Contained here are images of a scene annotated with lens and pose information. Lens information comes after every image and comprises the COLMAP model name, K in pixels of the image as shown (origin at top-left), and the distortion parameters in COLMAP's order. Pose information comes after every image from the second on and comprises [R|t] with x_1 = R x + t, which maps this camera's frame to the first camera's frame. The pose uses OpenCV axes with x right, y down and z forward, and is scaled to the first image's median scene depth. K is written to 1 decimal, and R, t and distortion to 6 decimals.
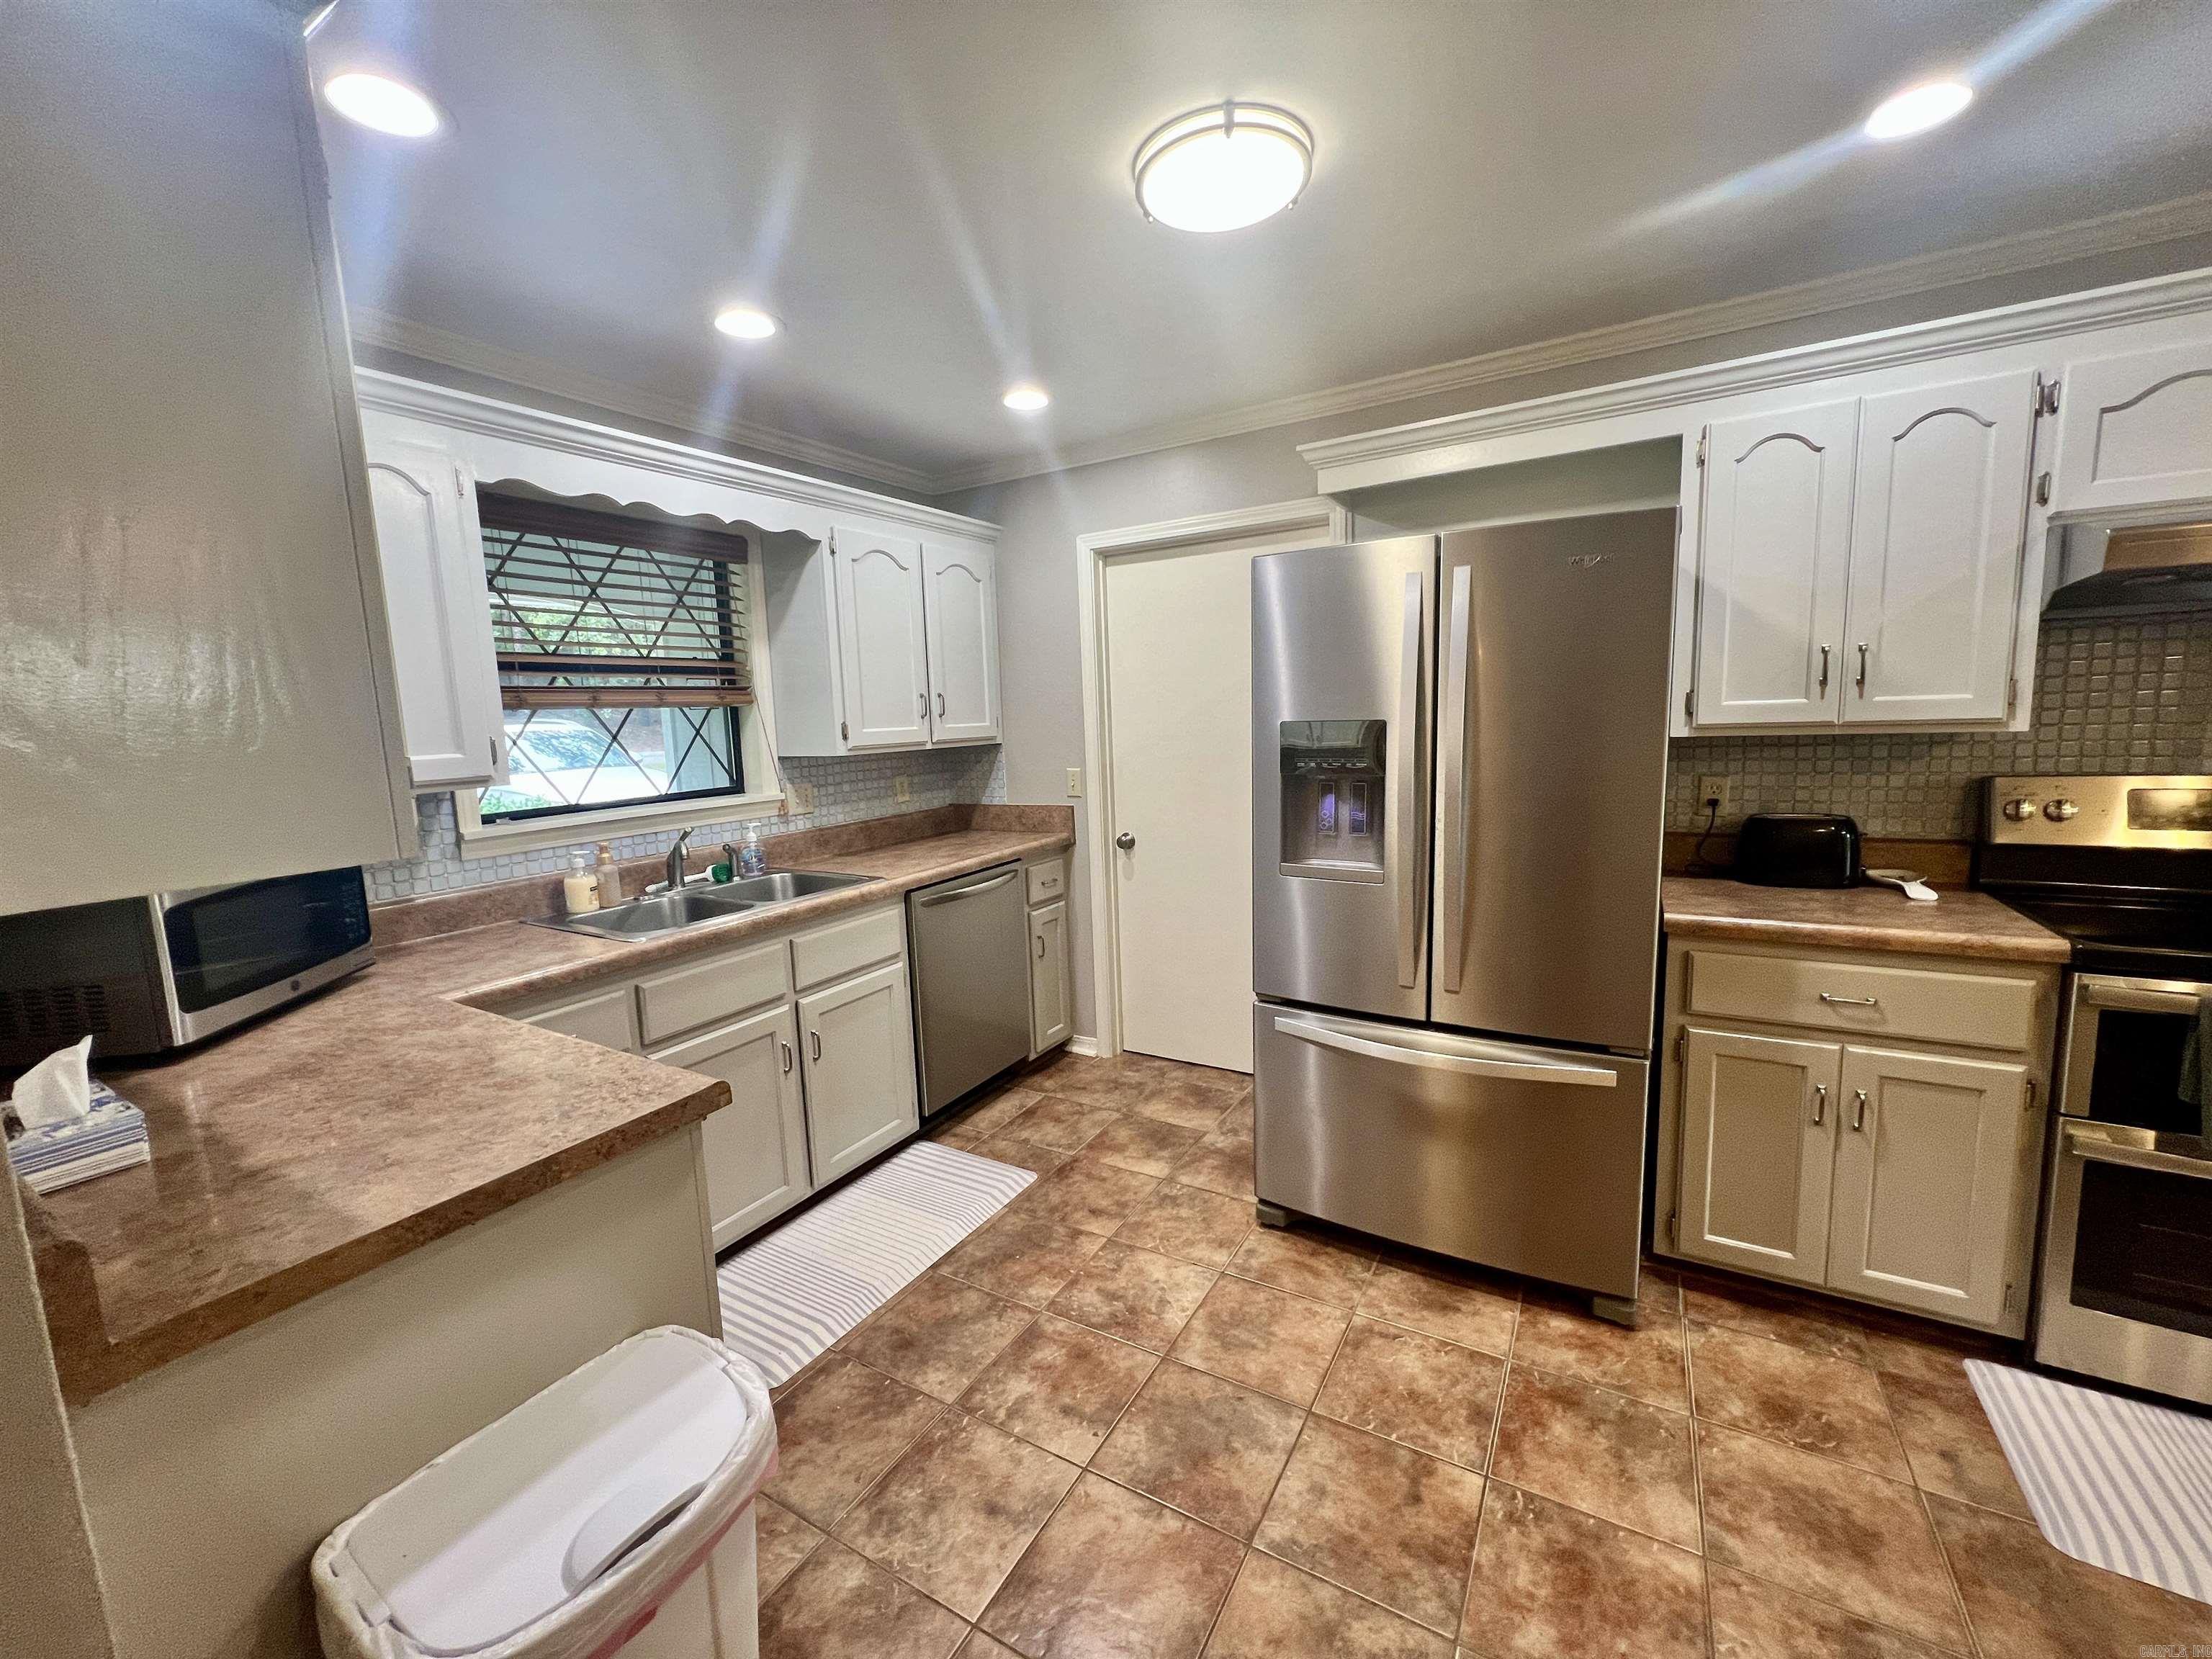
lens RADIAL K [[884.9, 0, 1106.1], [0, 884.9, 825.0], [0, 0, 1]] dist [0.000839, 0.000418]
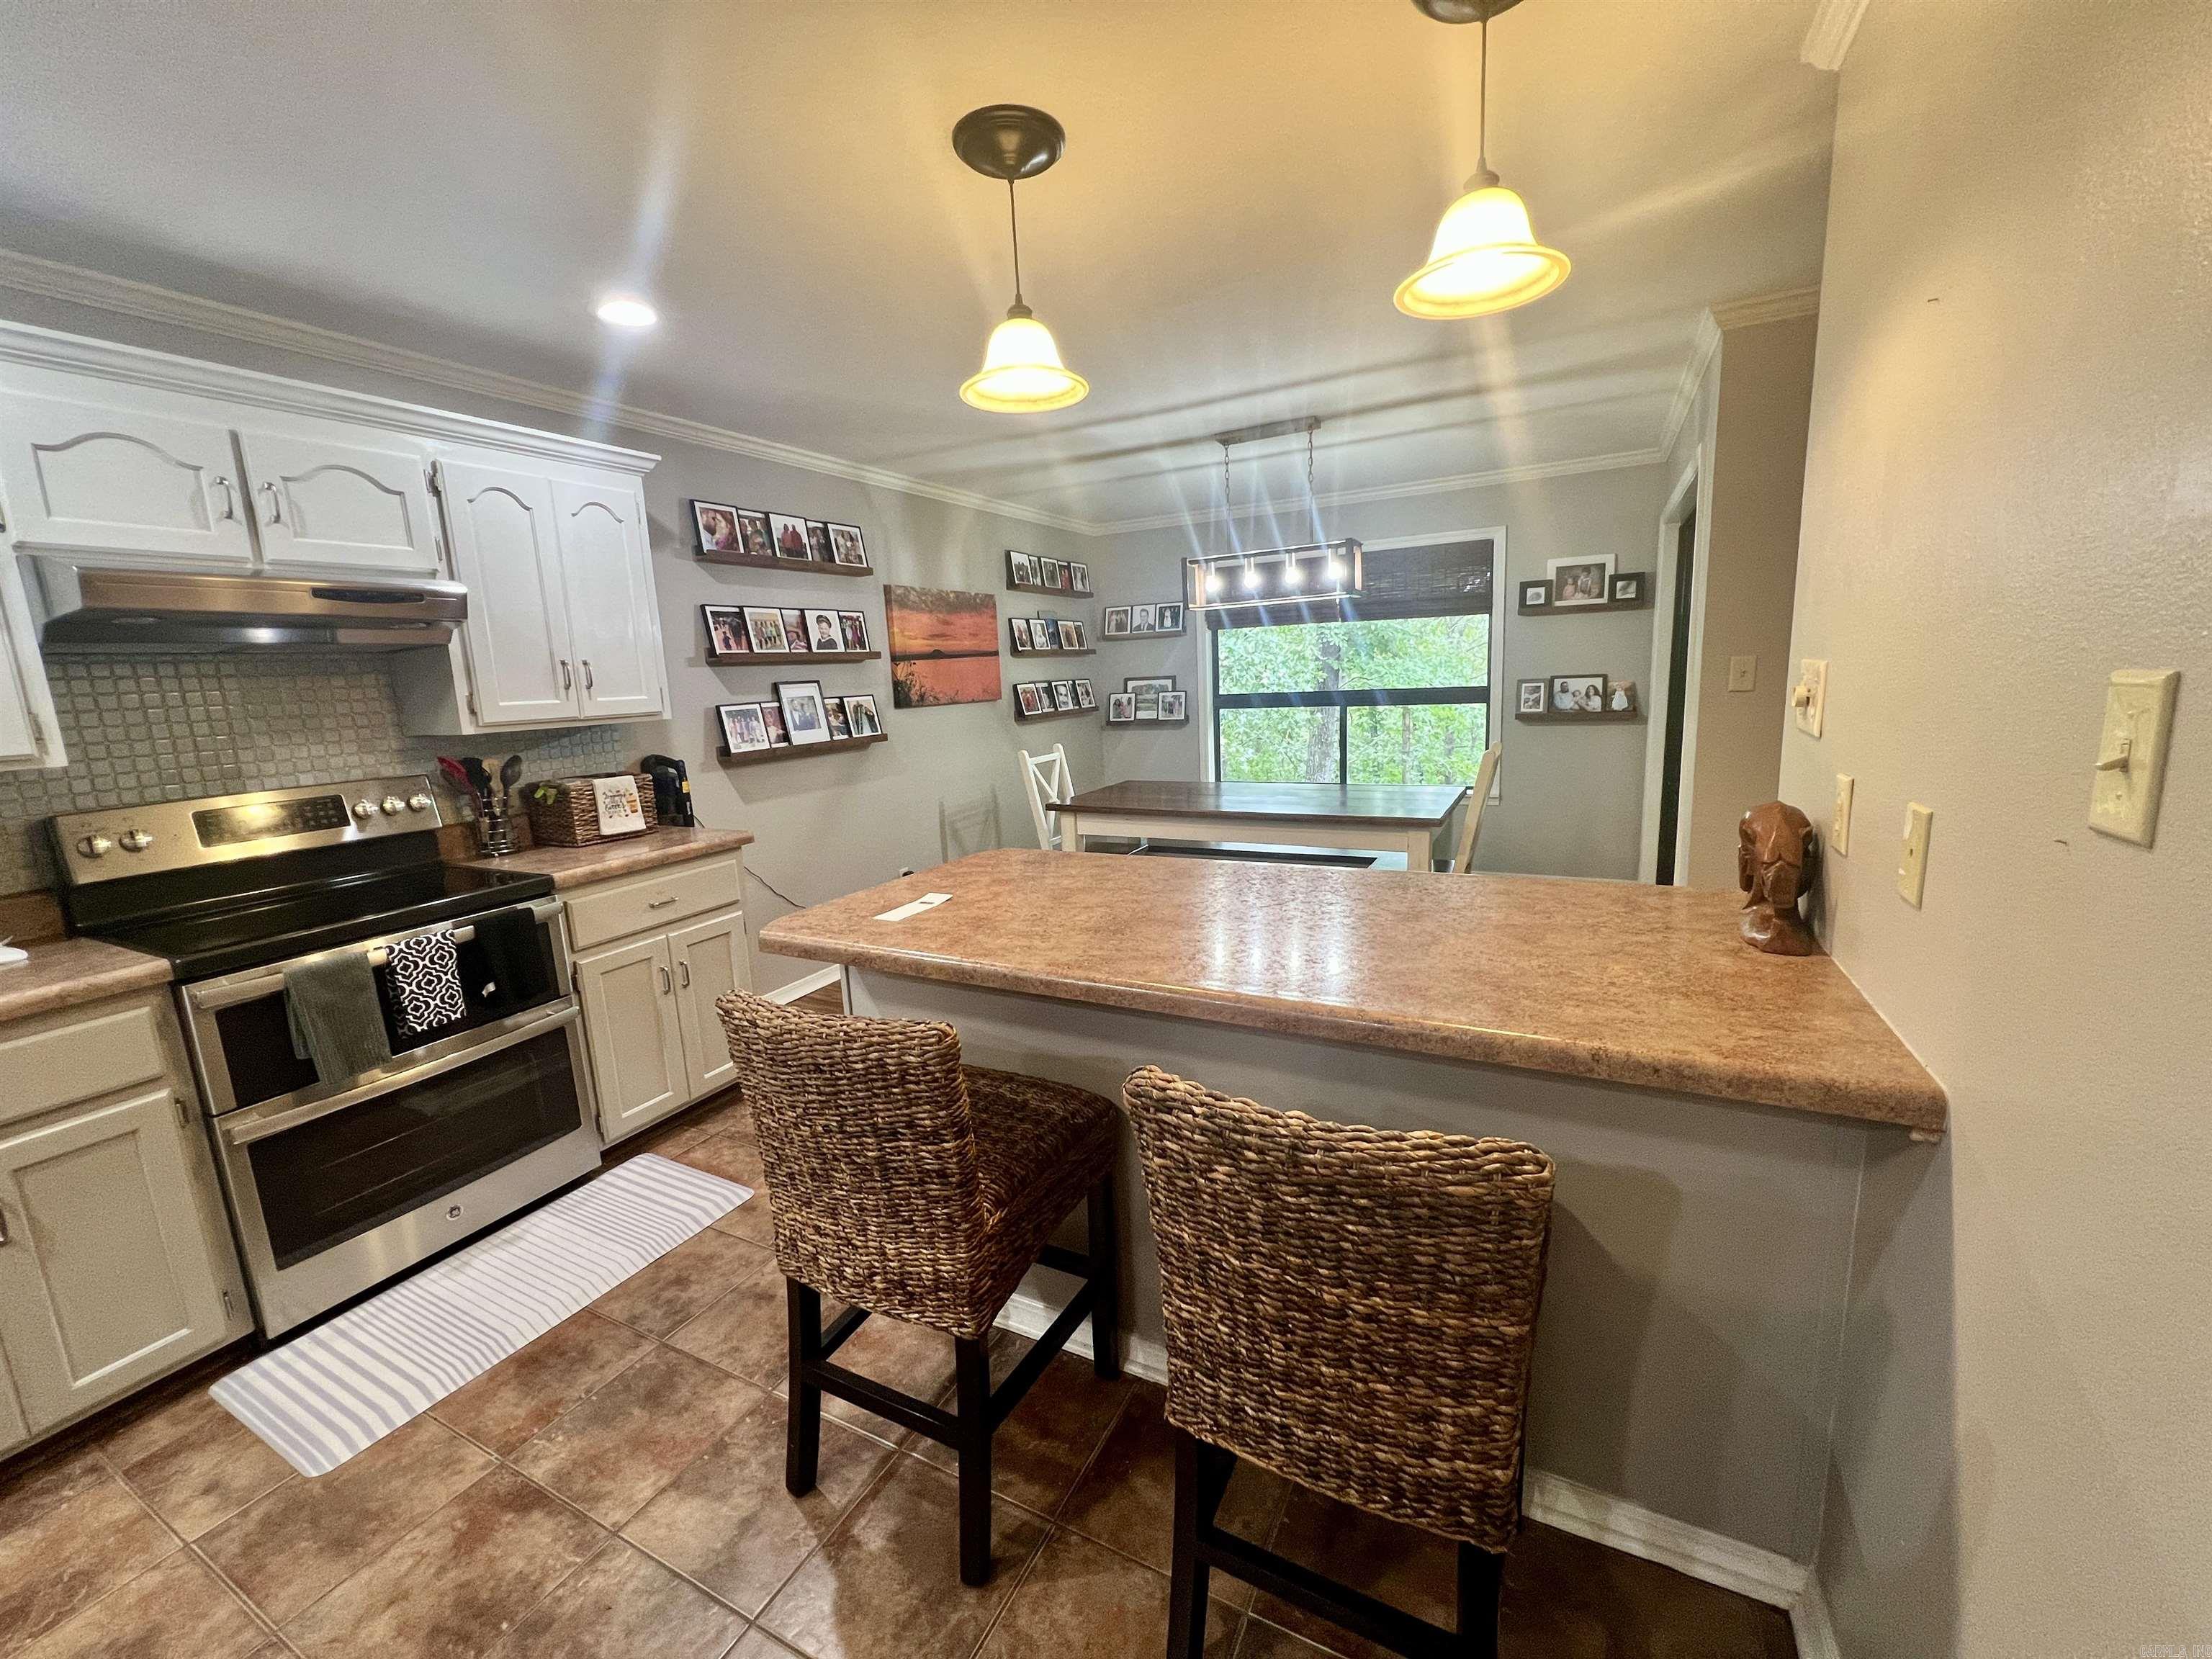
lens RADIAL K [[883.8, 0, 1104.9], [0, 883.8, 826.8], [0, 0, 1]] dist [-0.001344, 0.000013]
pose [[-0.051055, -0.133591, 0.989721, 0.013915], [0.177668, 0.973990, 0.140633, 0.021481], [-0.982765, 0.183021, -0.025992, -0.068198]]
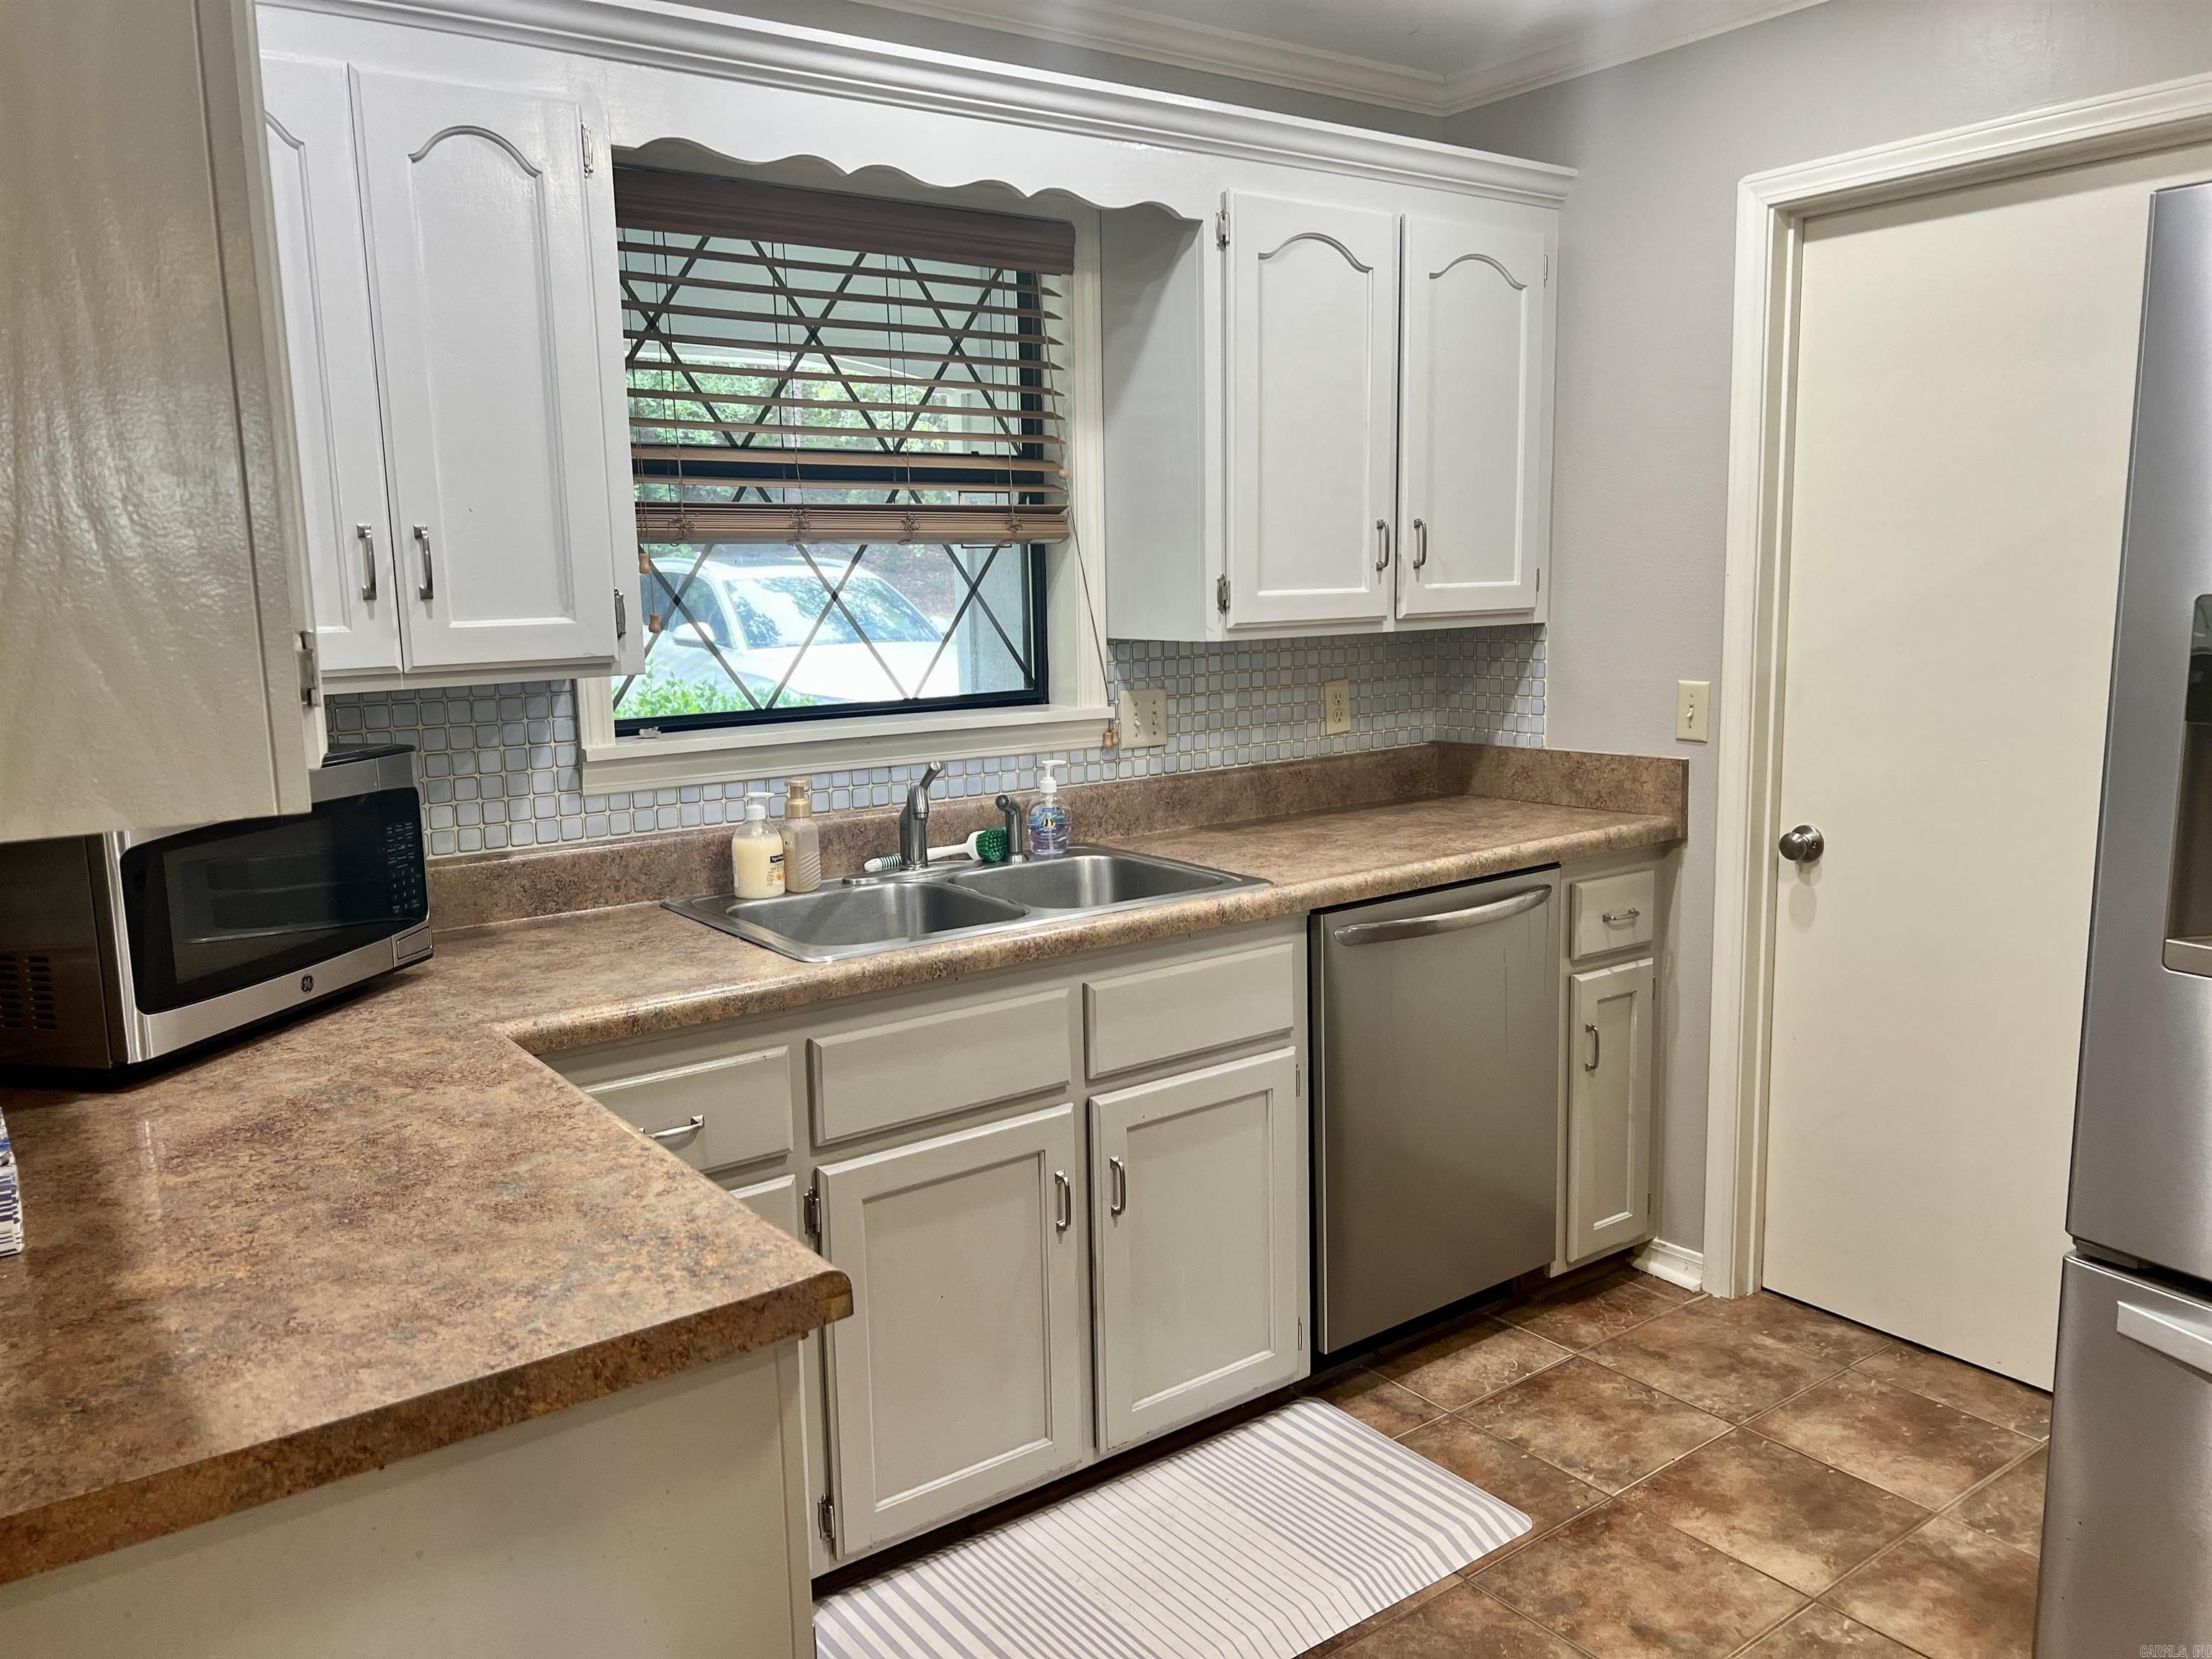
lens RADIAL K [[1671.6, 0, 1130.0], [0, 1671.6, 826.6], [0, 0, 1]] dist [0.039440, -0.034950]
pose [[0.923997, 0.076458, -0.374677, 0.042778], [-0.063320, 0.996873, 0.047271, -0.016214], [0.377120, -0.019954, 0.925949, 0.089184]]
